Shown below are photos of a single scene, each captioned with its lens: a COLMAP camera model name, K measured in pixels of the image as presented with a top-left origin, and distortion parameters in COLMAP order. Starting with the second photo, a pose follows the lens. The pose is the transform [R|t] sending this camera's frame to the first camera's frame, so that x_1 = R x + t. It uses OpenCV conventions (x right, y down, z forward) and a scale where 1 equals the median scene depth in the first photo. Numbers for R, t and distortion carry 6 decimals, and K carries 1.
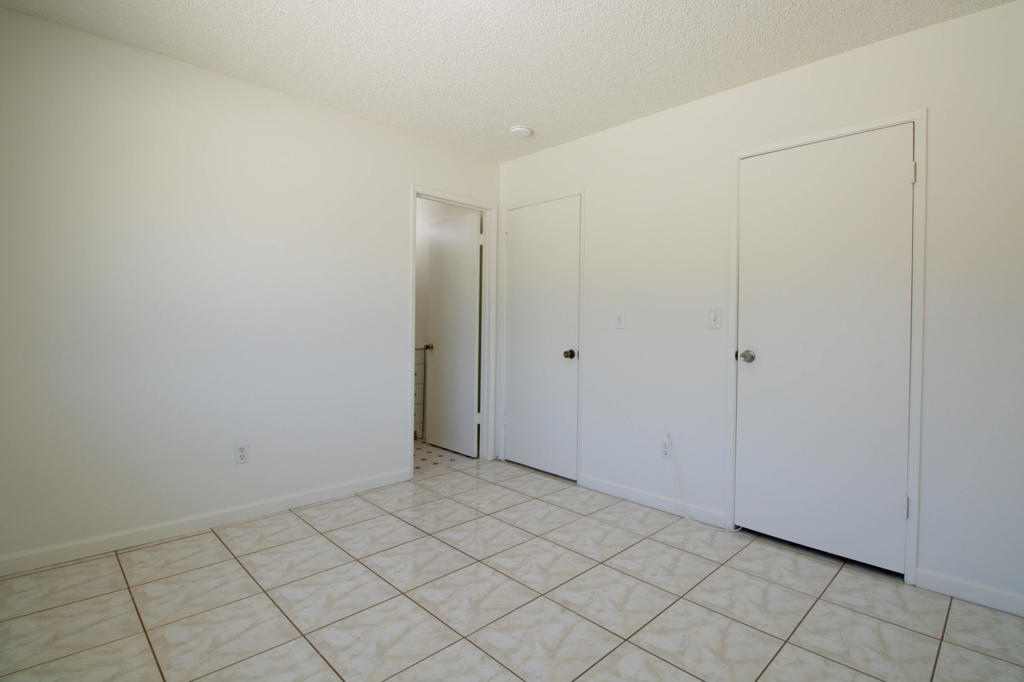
lens RADIAL K [[481.5, 0, 510.1], [0, 481.5, 343.1], [0, 0, 1]] dist [-0.014063, -0.001858]
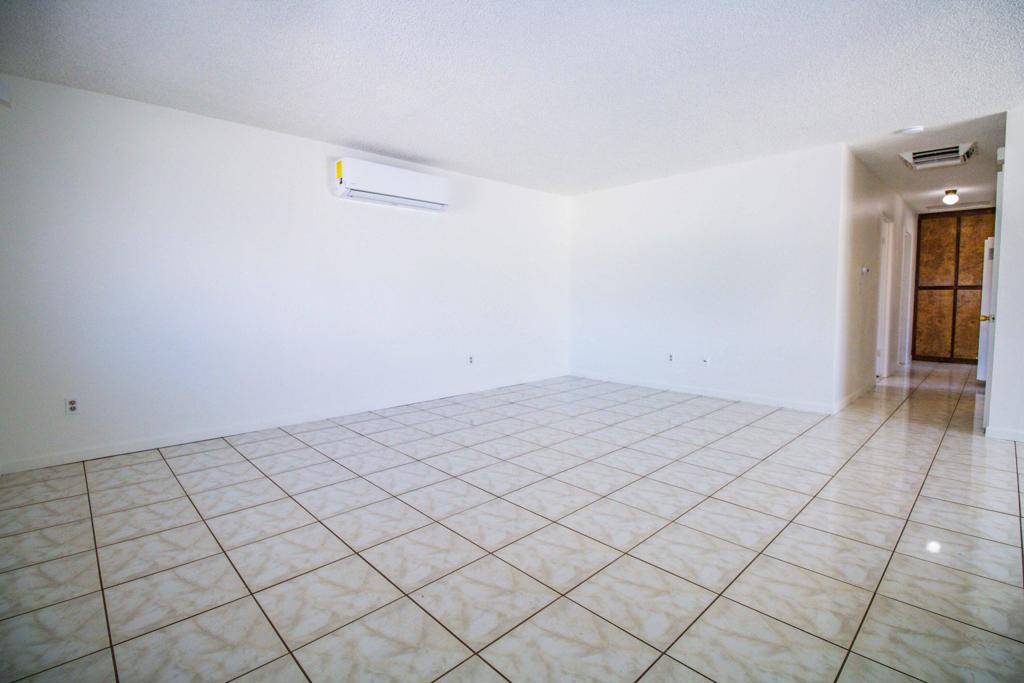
lens RADIAL K [[481.5, 0, 518.0], [0, 481.5, 334.2], [0, 0, 1]] dist [-0.014063, -0.001858]
pose [[0.014699, -0.093114, 0.995547, -1.412368], [0.027270, 0.995321, 0.092690, -0.055191], [-0.999520, 0.025786, 0.017170, 1.403192]]
